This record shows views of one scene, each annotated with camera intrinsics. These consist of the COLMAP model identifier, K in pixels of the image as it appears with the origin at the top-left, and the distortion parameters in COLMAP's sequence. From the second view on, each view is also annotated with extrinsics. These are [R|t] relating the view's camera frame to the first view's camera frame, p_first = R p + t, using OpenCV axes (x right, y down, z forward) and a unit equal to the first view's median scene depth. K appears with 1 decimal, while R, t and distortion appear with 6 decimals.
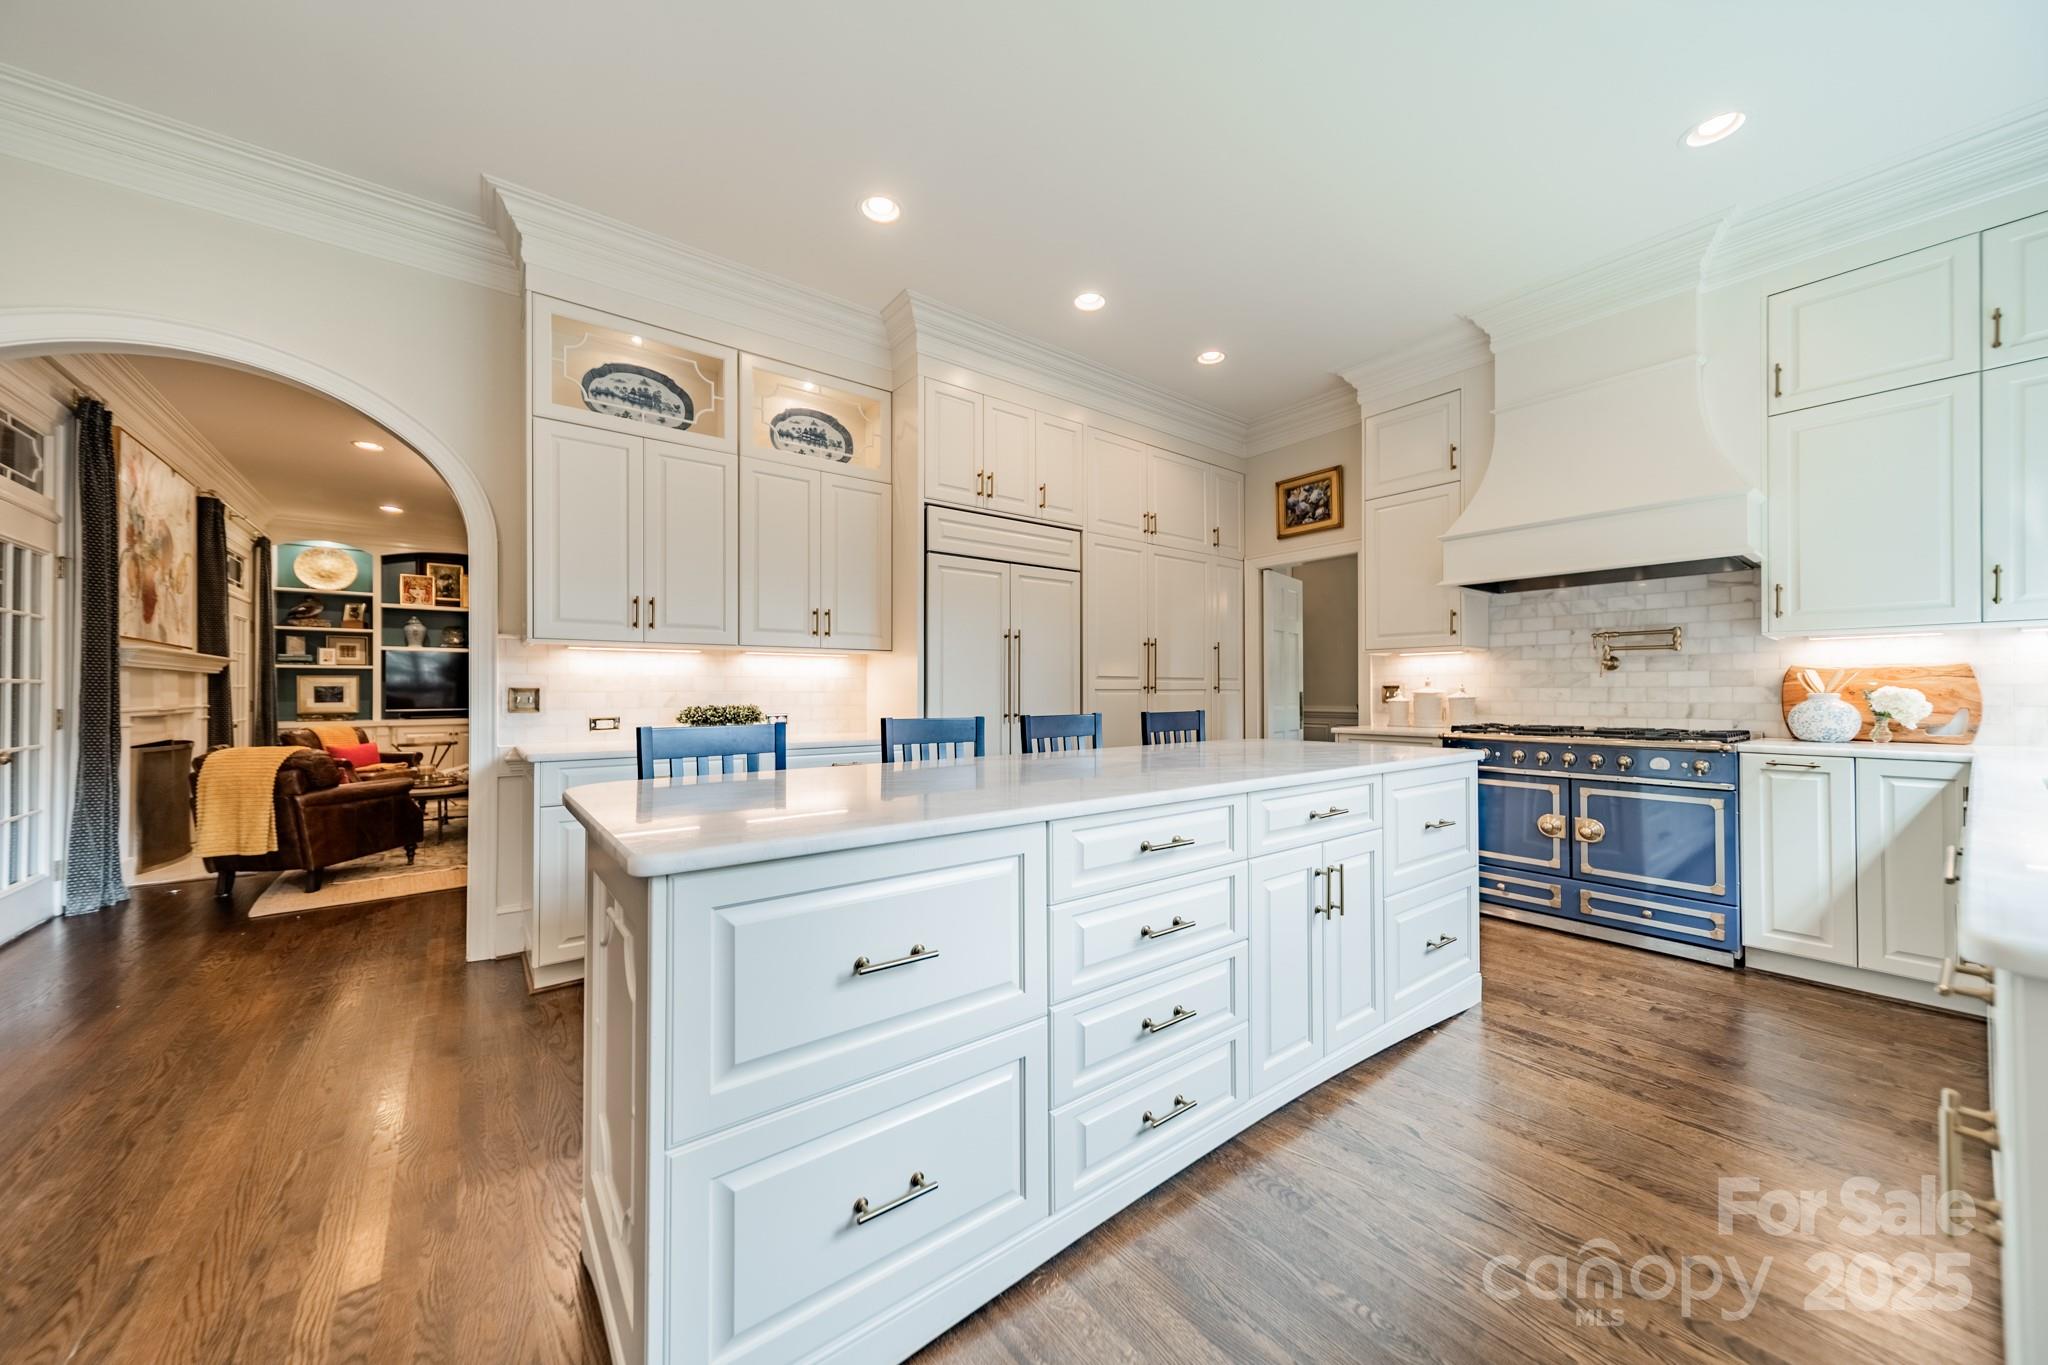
lens RADIAL K [[726.7, 0, 1022.3], [0, 726.7, 685.9], [0, 0, 1]] dist [0.007926, 0.000412]
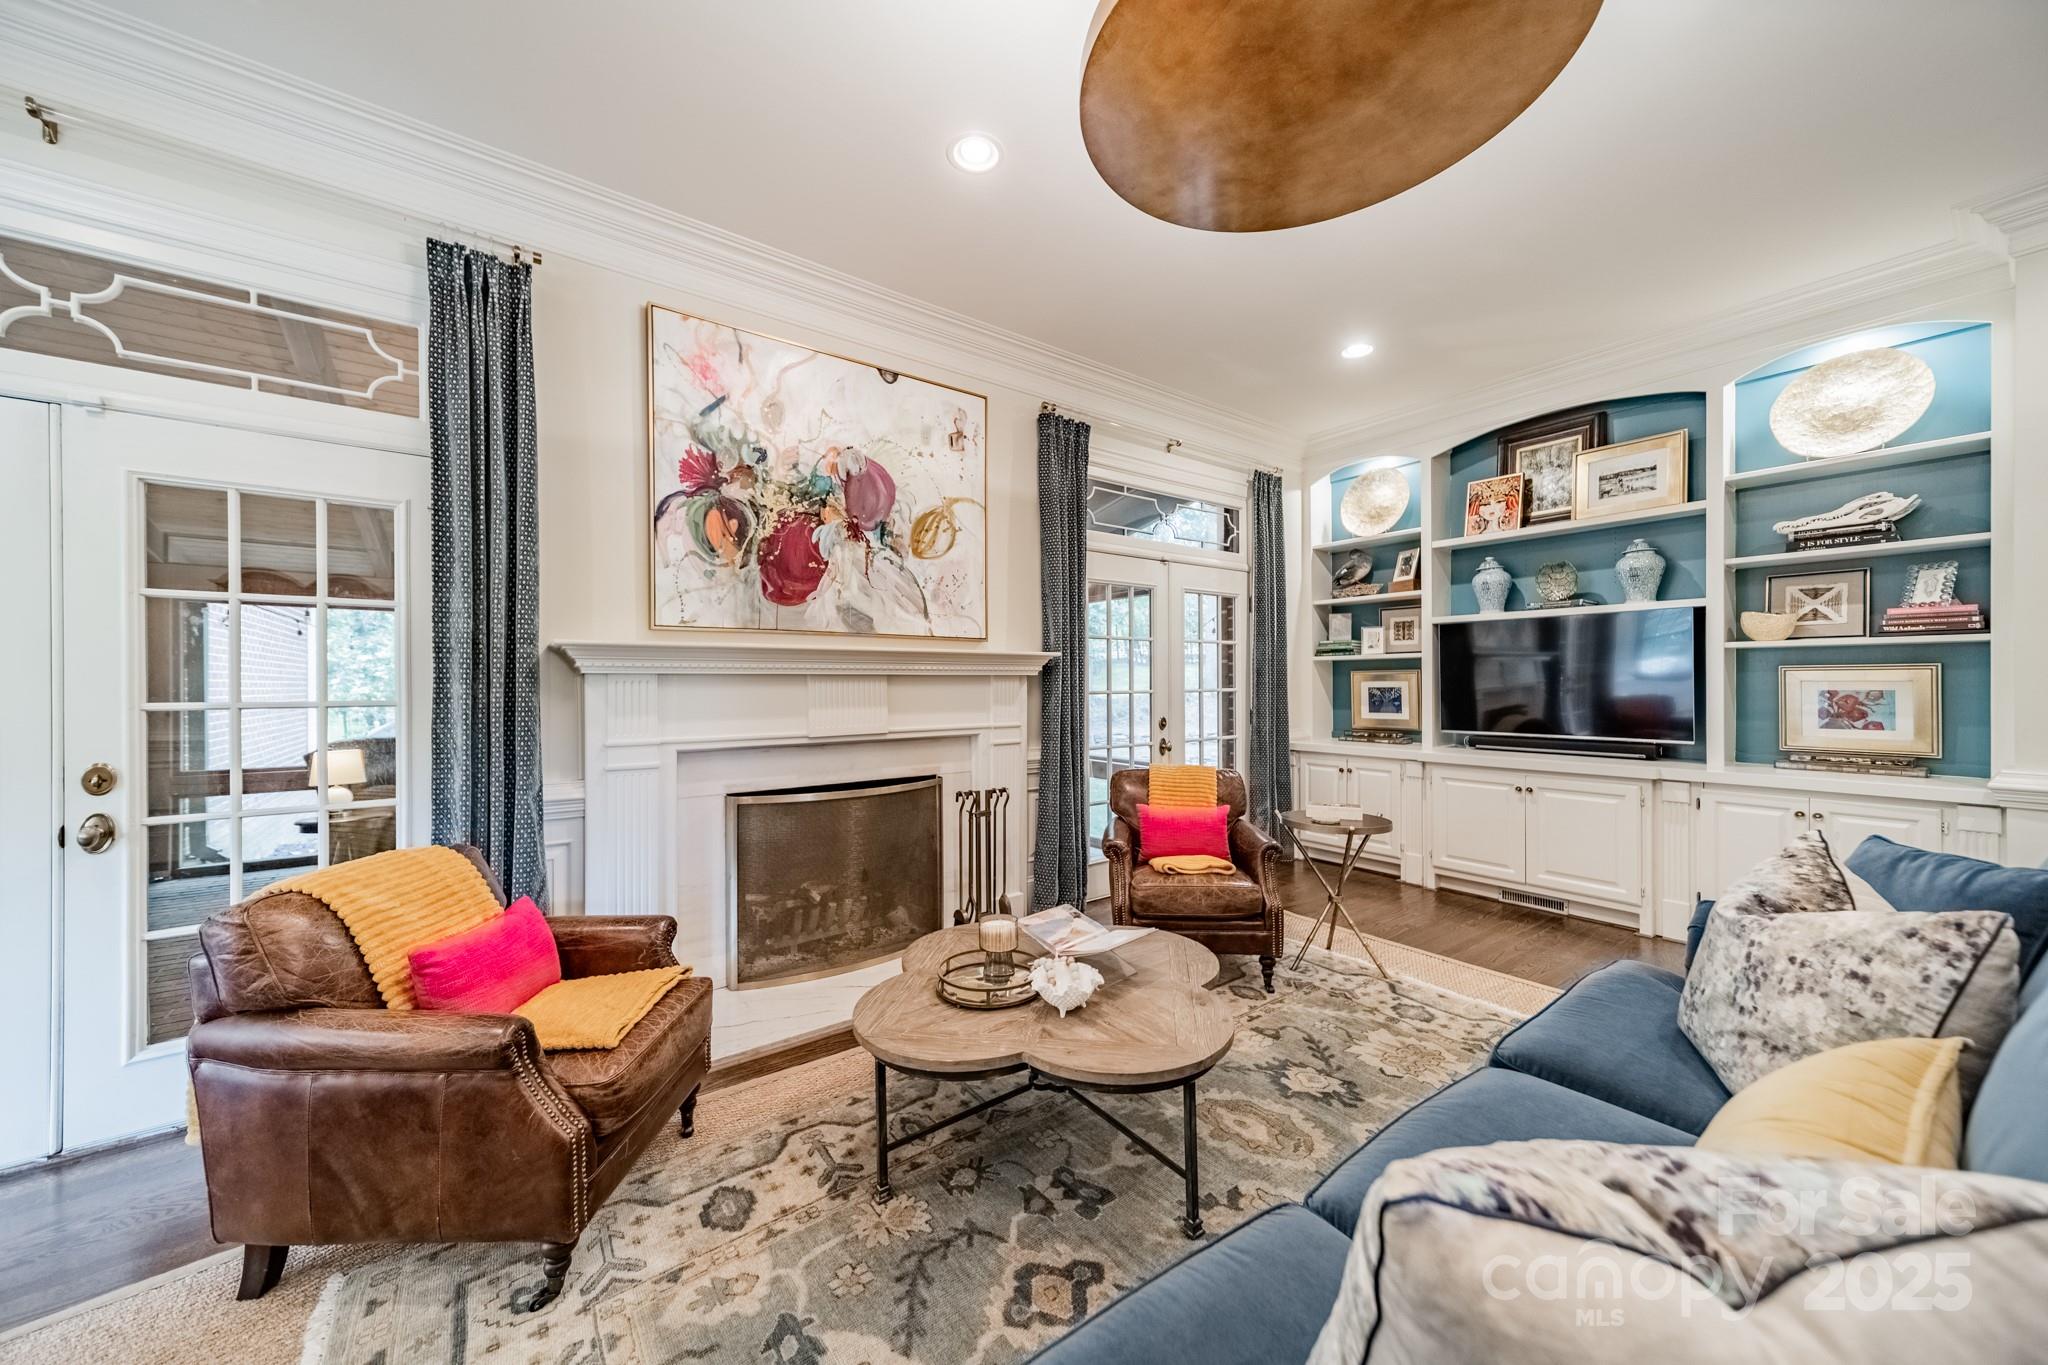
lens RADIAL K [[726.7, 0, 1024.9], [0, 726.7, 684.8], [0, 0, 1]] dist [0.007926, 0.000412]
pose [[-0.017615, 0.005973, -0.999827, -0.313177], [0.010241, 0.999931, 0.005793, -0.008666], [0.999792, -0.010138, -0.017675, 0.709997]]
